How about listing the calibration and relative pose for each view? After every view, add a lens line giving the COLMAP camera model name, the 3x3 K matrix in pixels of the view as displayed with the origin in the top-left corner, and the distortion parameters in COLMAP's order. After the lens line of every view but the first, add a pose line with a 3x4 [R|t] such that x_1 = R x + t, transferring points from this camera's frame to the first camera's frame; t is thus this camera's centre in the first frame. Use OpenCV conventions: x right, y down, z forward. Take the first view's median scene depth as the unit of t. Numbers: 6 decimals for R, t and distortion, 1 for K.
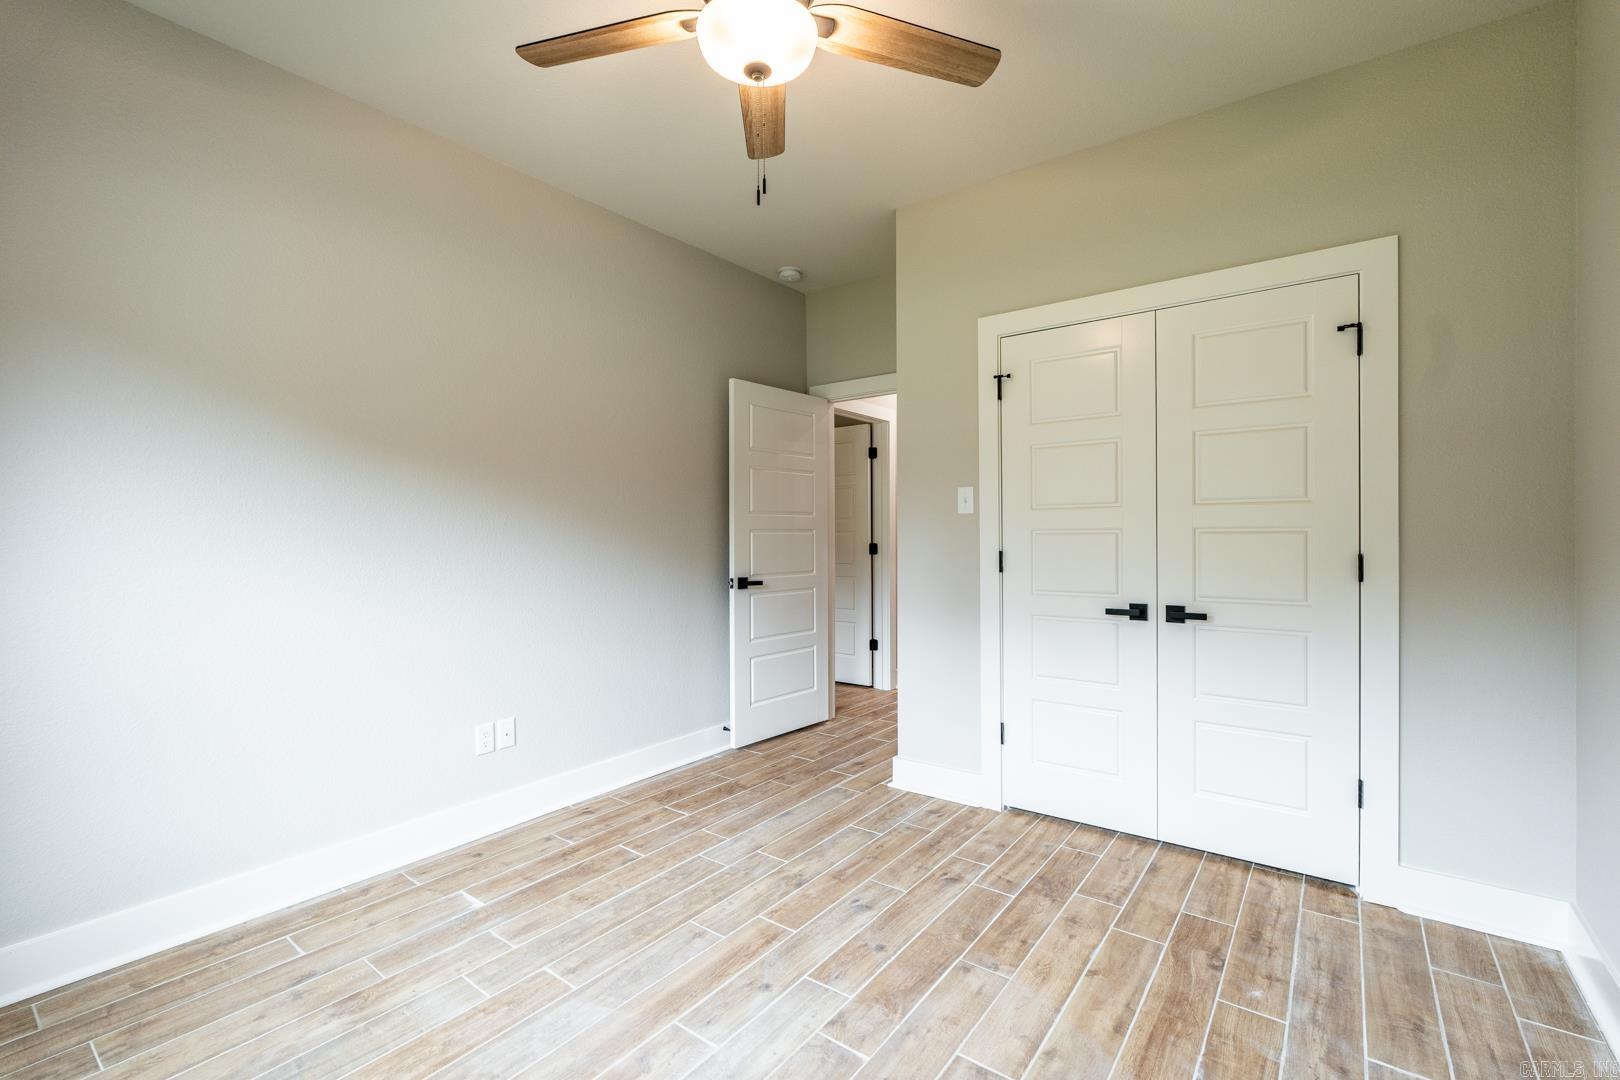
lens RADIAL K [[711.6, 0, 808.4], [0, 711.6, 540.5], [0, 0, 1]] dist [-0.007461, 0.000916]
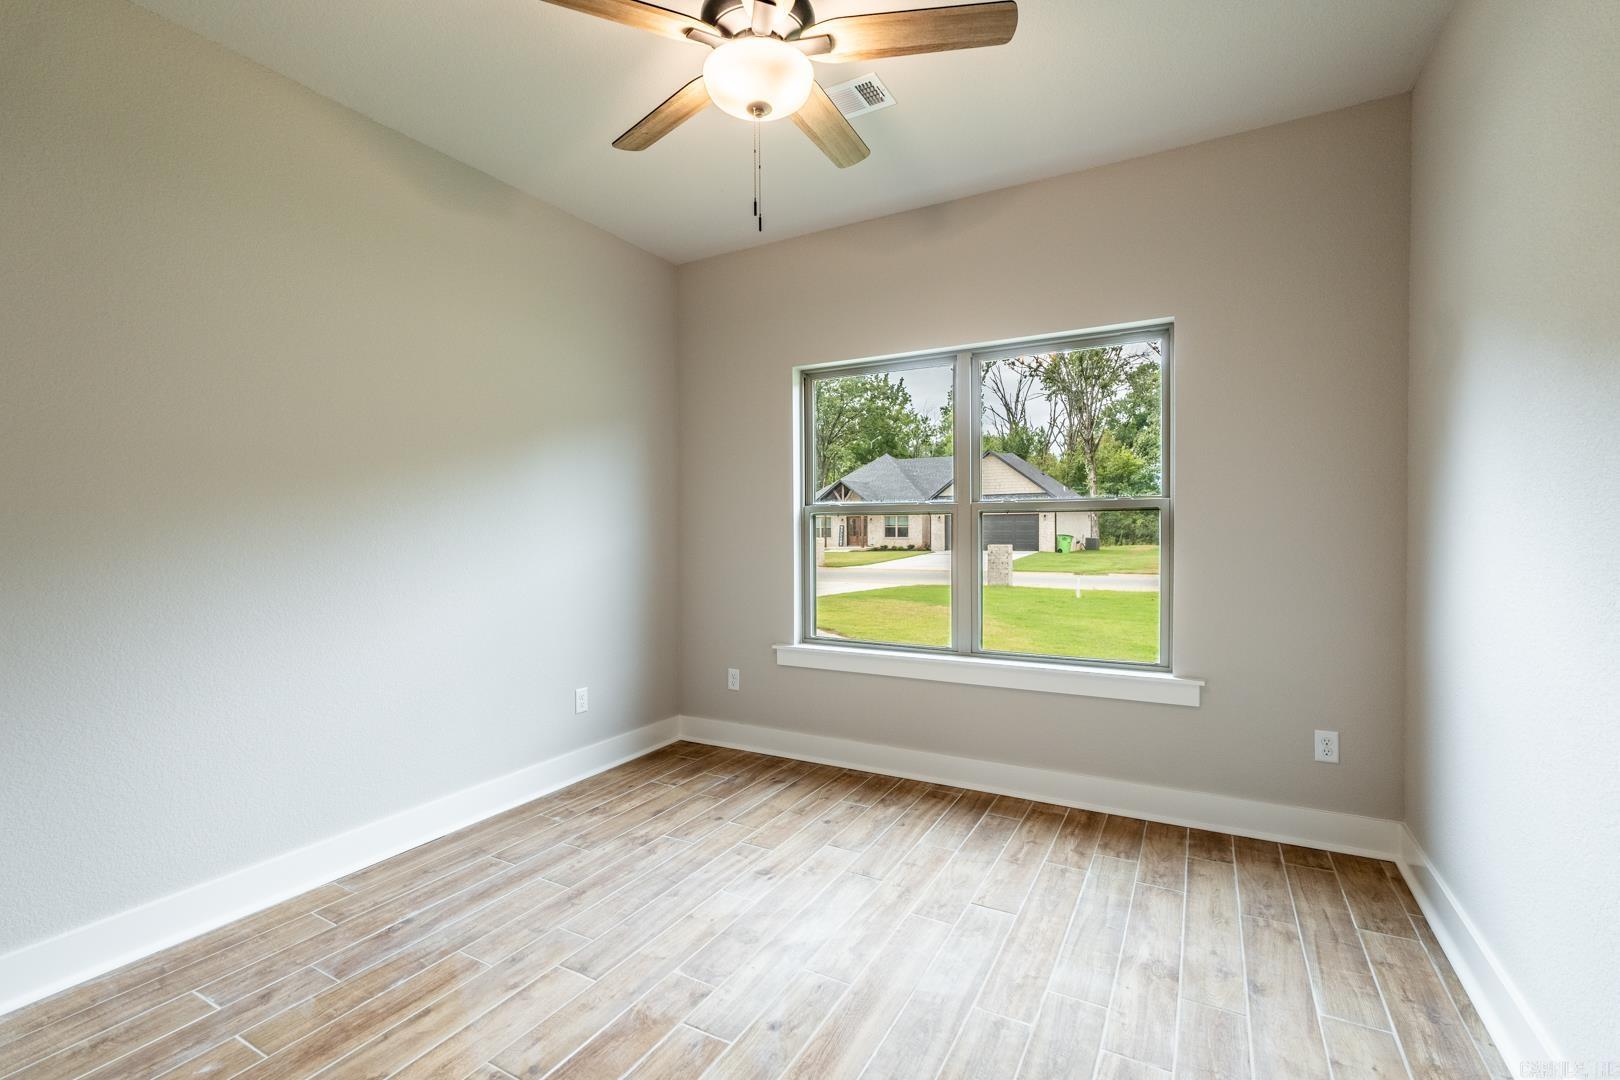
lens RADIAL K [[711.6, 0, 808.4], [0, 711.6, 540.5], [0, 0, 1]] dist [-0.007461, 0.000916]
pose [[-0.989724, 0.014805, -0.142220, 0.018239], [0.010650, 0.999495, 0.029935, -0.025782], [0.142592, 0.028112, -0.989382, 2.008099]]
